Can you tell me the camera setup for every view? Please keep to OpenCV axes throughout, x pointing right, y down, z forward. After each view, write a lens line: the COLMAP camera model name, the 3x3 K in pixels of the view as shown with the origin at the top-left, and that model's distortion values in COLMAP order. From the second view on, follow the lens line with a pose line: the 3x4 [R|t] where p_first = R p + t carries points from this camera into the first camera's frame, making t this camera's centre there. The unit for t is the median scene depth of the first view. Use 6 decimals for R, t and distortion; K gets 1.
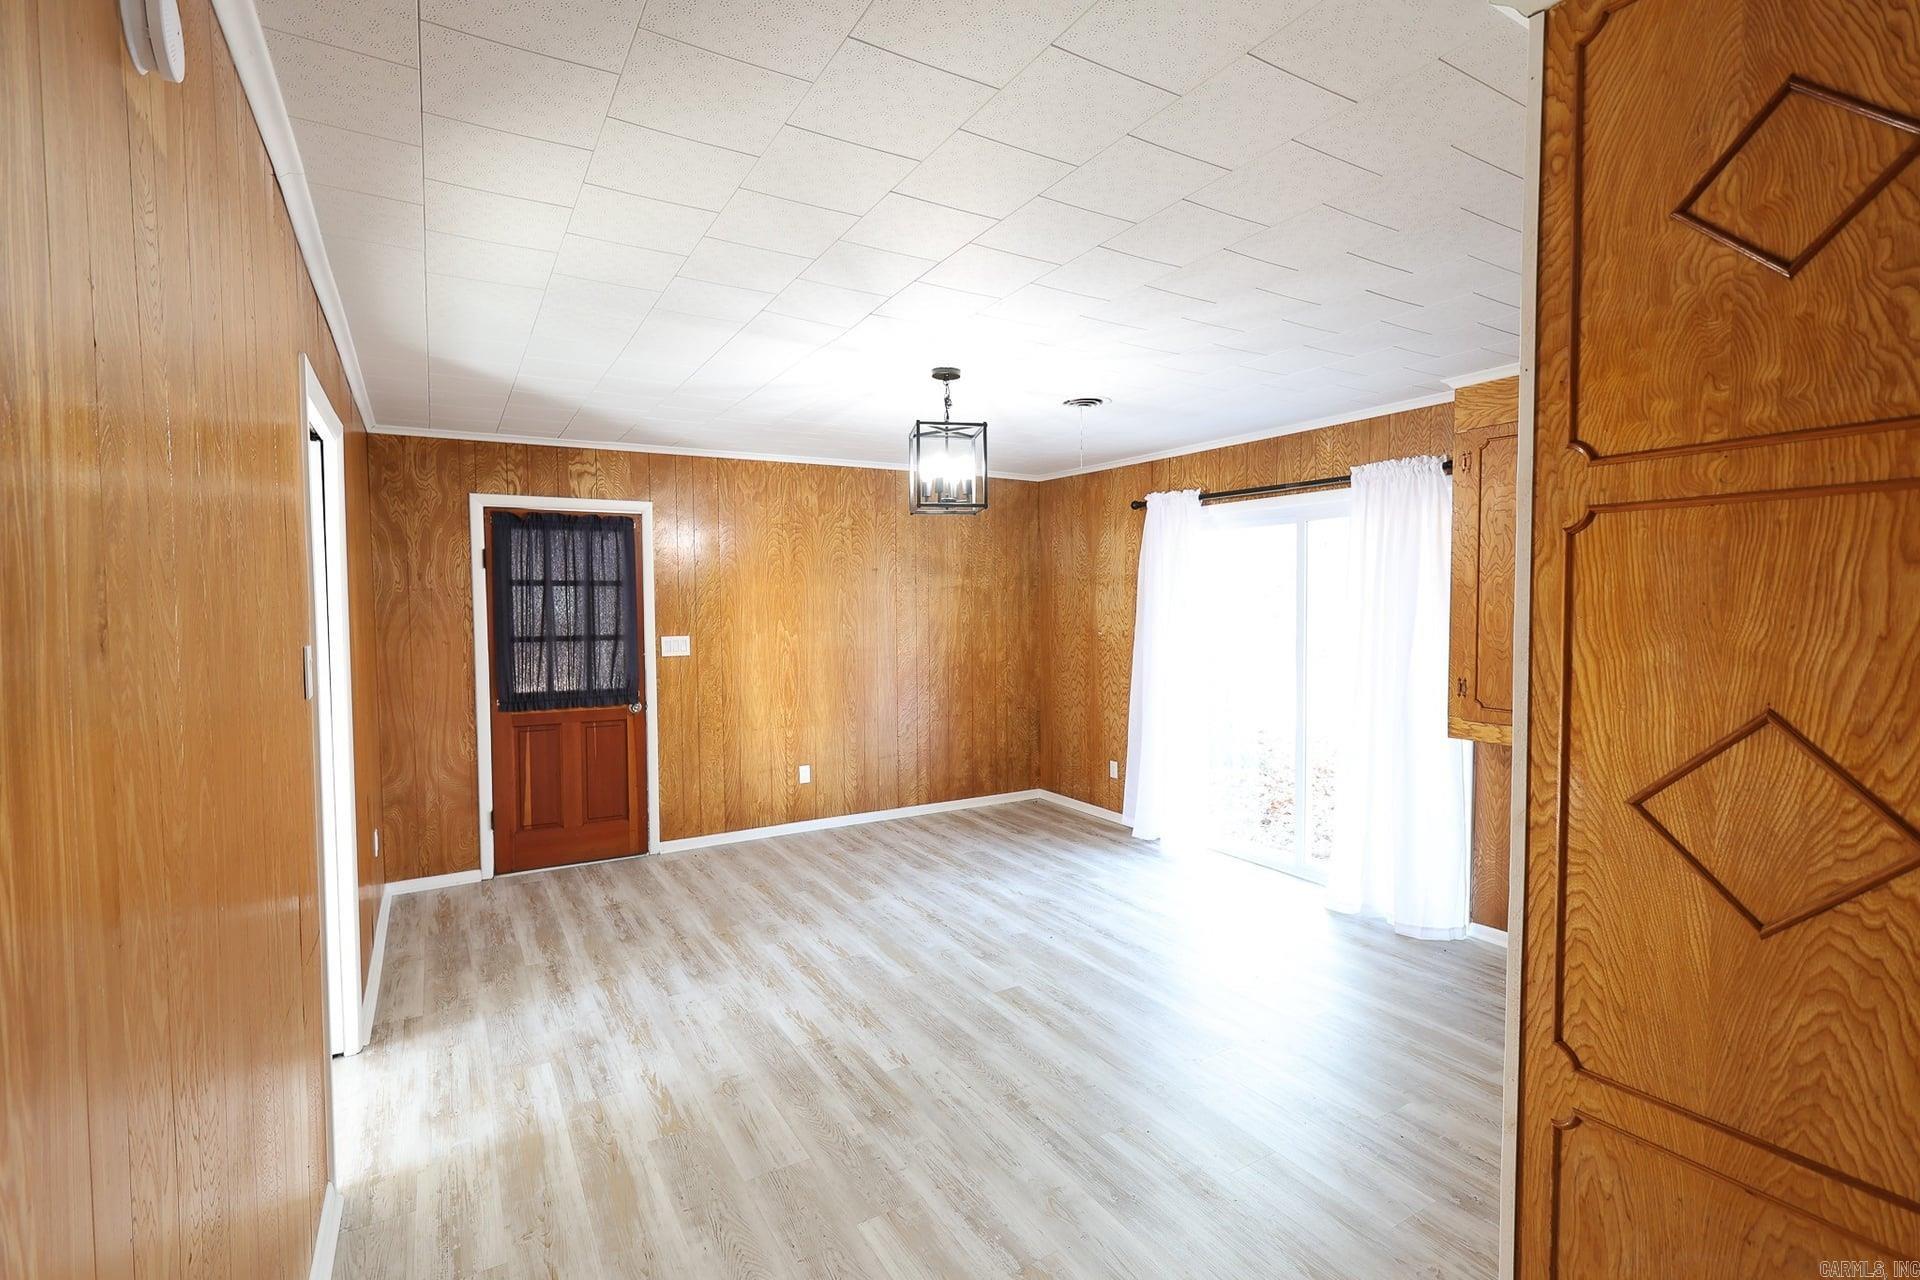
lens RADIAL K [[860.3, 0, 953.5], [0, 860.3, 634.6], [0, 0, 1]] dist [0.001461, -0.000053]
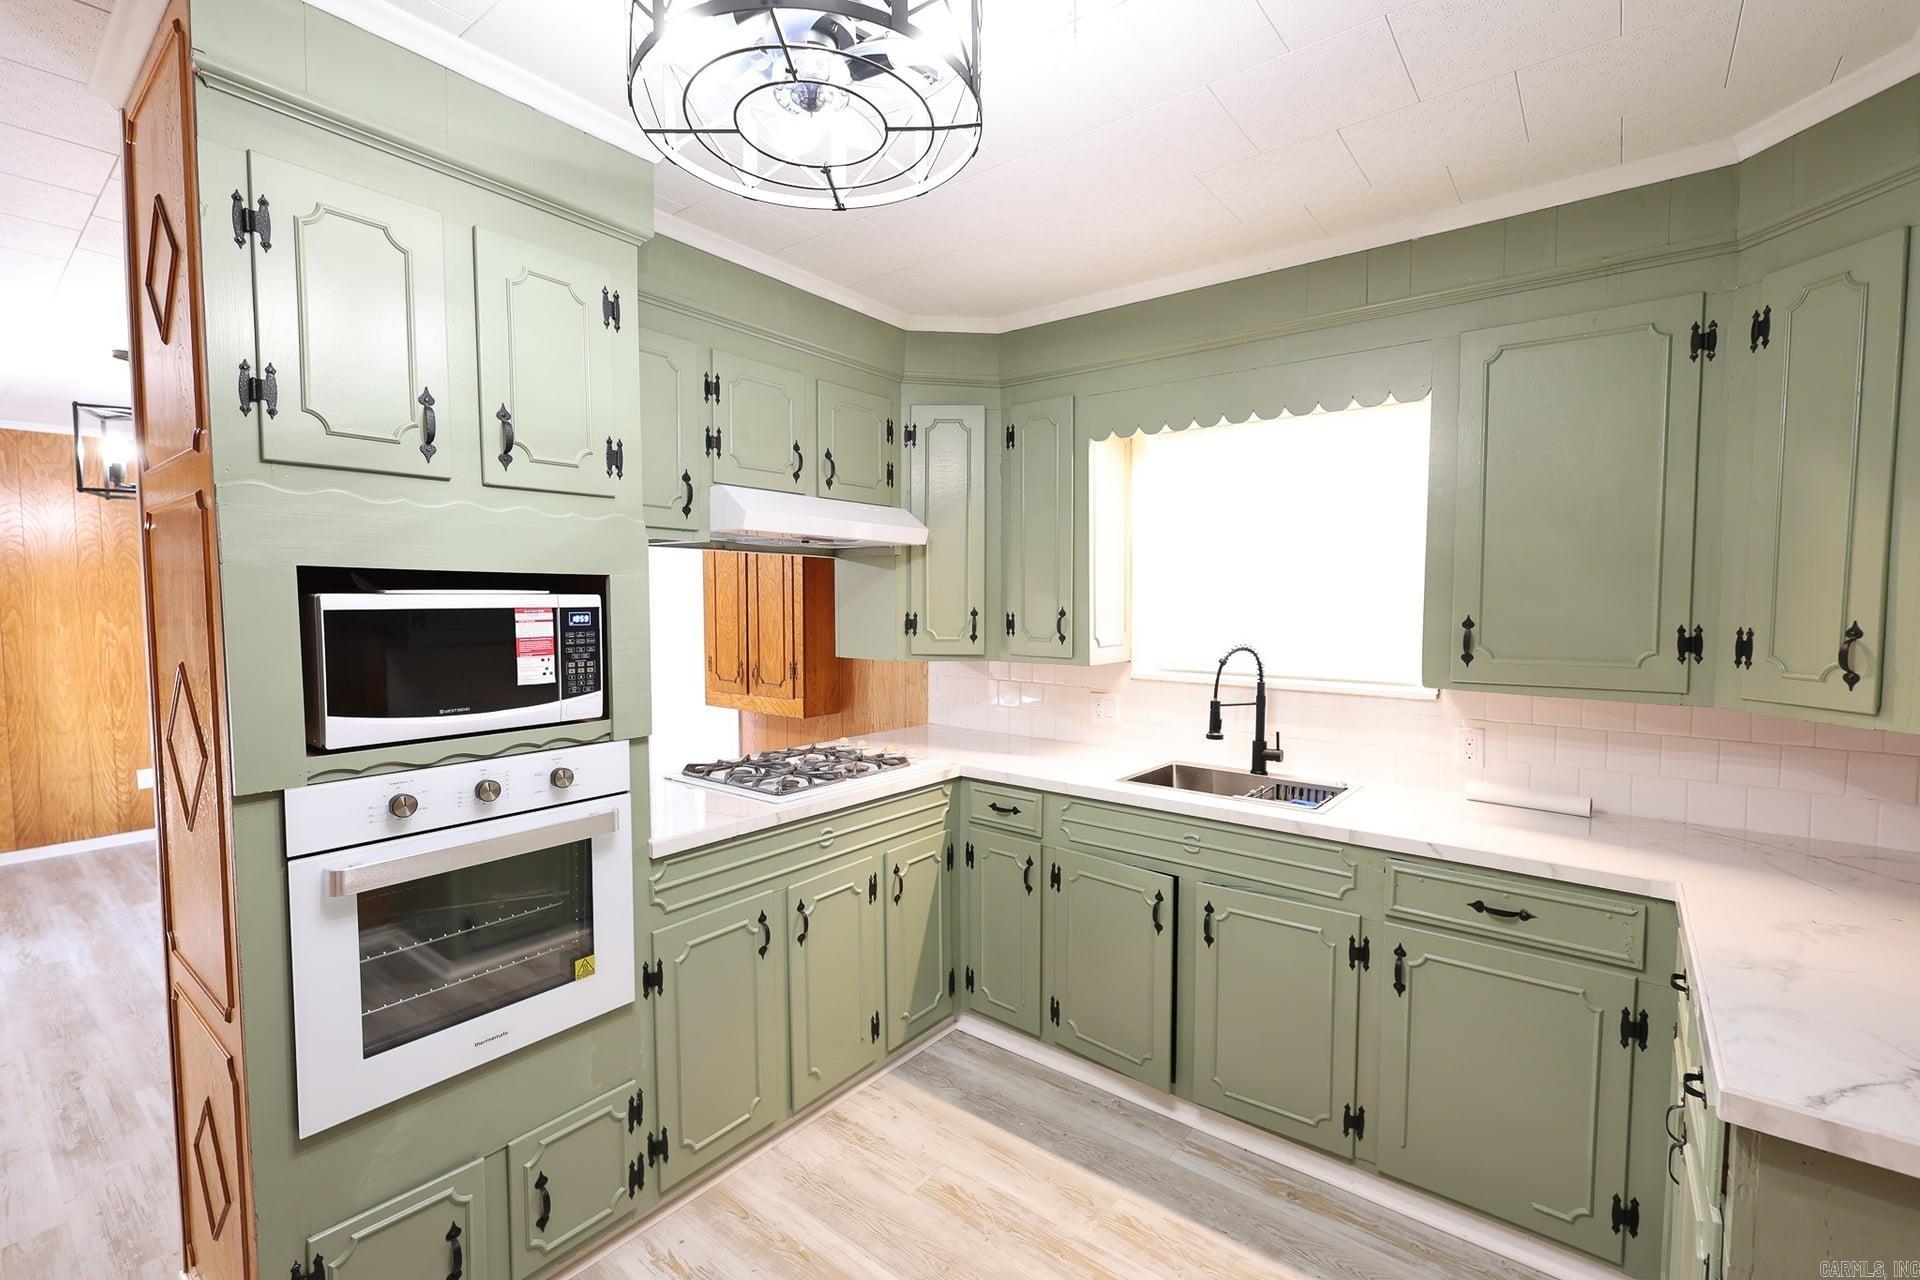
lens RADIAL K [[817.9, 0, 960.0], [0, 817.9, 640.0], [0, 0, 1]] dist [-0.001438, -0.000326]
pose [[0.932319, -0.016352, 0.361267, 0.504026], [0.010504, 0.999780, 0.018146, 0.011184], [-0.361485, -0.013124, 0.932286, -0.197151]]
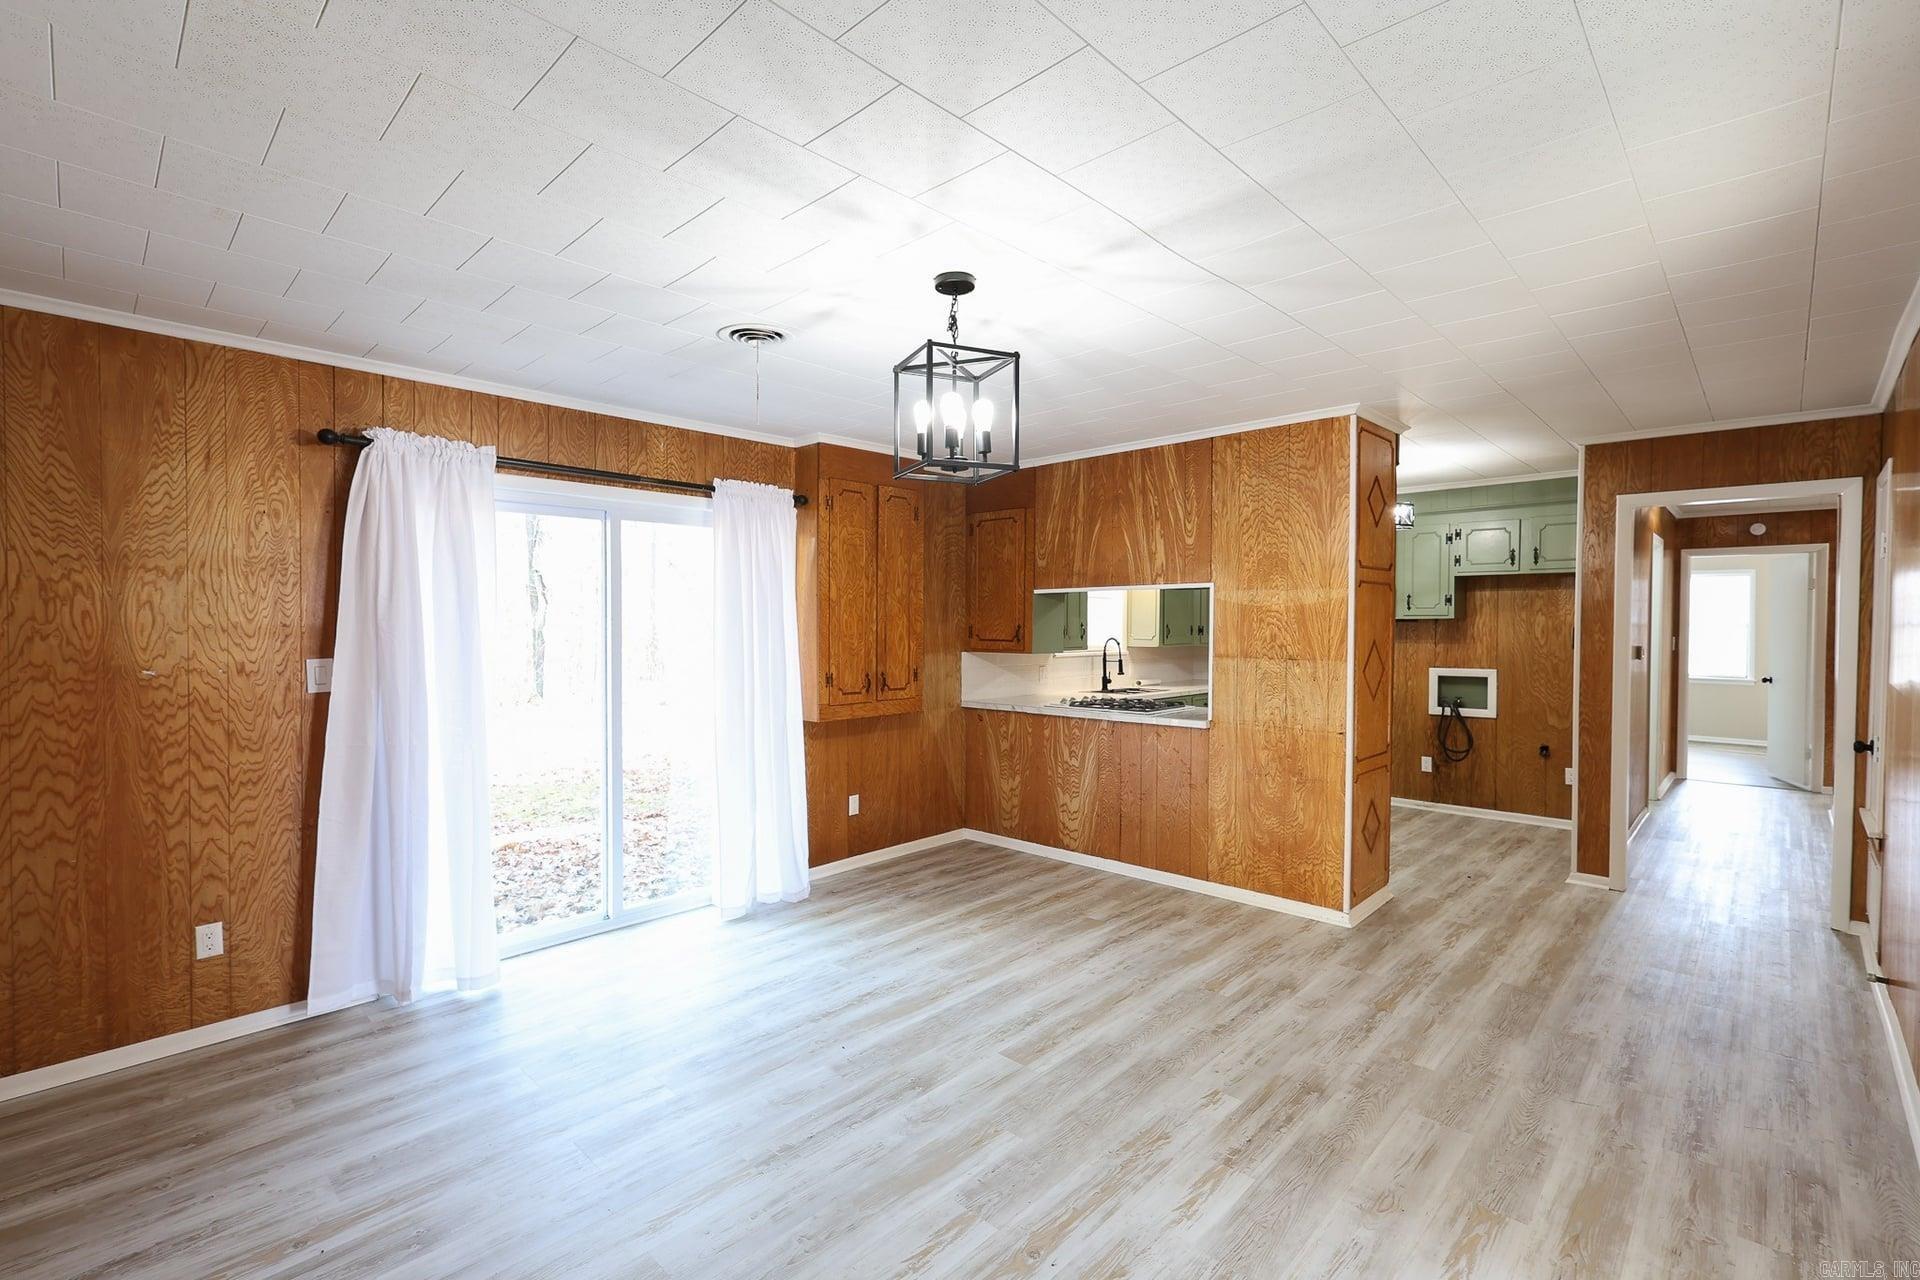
lens RADIAL K [[860.3, 0, 953.5], [0, 860.3, 634.6], [0, 0, 1]] dist [0.001461, -0.000053]
pose [[-0.261285, -0.012099, 0.965186, -0.676529], [0.039911, 0.998931, 0.023326, -0.026819], [-0.964436, 0.044616, -0.260522, 1.151333]]
